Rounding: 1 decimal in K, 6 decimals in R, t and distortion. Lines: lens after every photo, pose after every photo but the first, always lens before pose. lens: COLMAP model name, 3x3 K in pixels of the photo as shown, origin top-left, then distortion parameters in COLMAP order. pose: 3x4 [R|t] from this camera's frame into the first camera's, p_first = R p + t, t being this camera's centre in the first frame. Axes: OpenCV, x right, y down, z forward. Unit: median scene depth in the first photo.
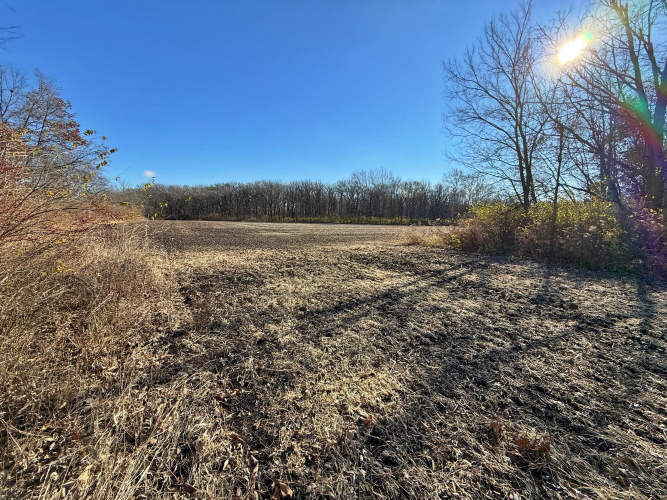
lens RADIAL K [[263.6, 0, 333.1], [0, 263.6, 245.2], [0, 0, 1]] dist [0.001459, 0.000309]
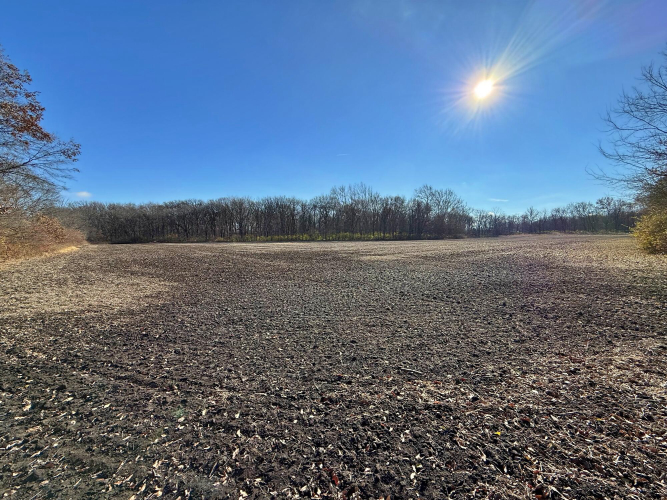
lens RADIAL K [[263.6, 0, 332.3], [0, 263.6, 248.4], [0, 0, 1]] dist [0.001459, 0.000309]
pose [[0.983272, -0.040657, 0.177549, -0.098896], [0.050020, 0.997566, -0.048581, -0.007962], [-0.175142, 0.056649, 0.982912, 0.060642]]
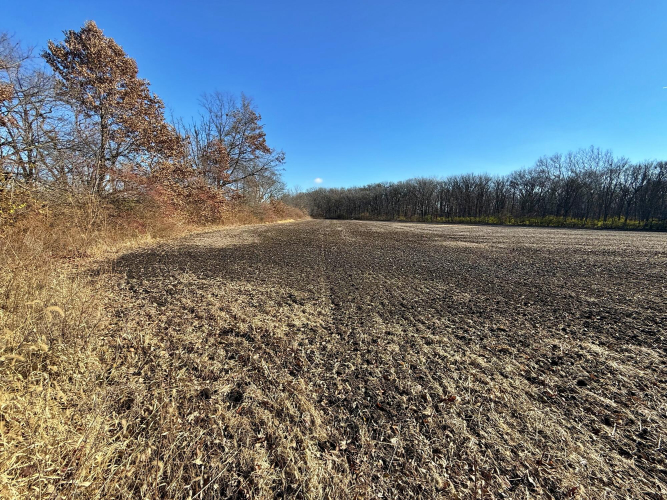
lens RADIAL K [[263.6, 0, 334.0], [0, 263.6, 251.3], [0, 0, 1]] dist [0.001459, 0.000309]
pose [[0.862285, 0.069905, -0.501575, -0.031372], [-0.057599, 0.997538, 0.040006, -0.006466], [0.503136, -0.005606, 0.864189, 0.047825]]
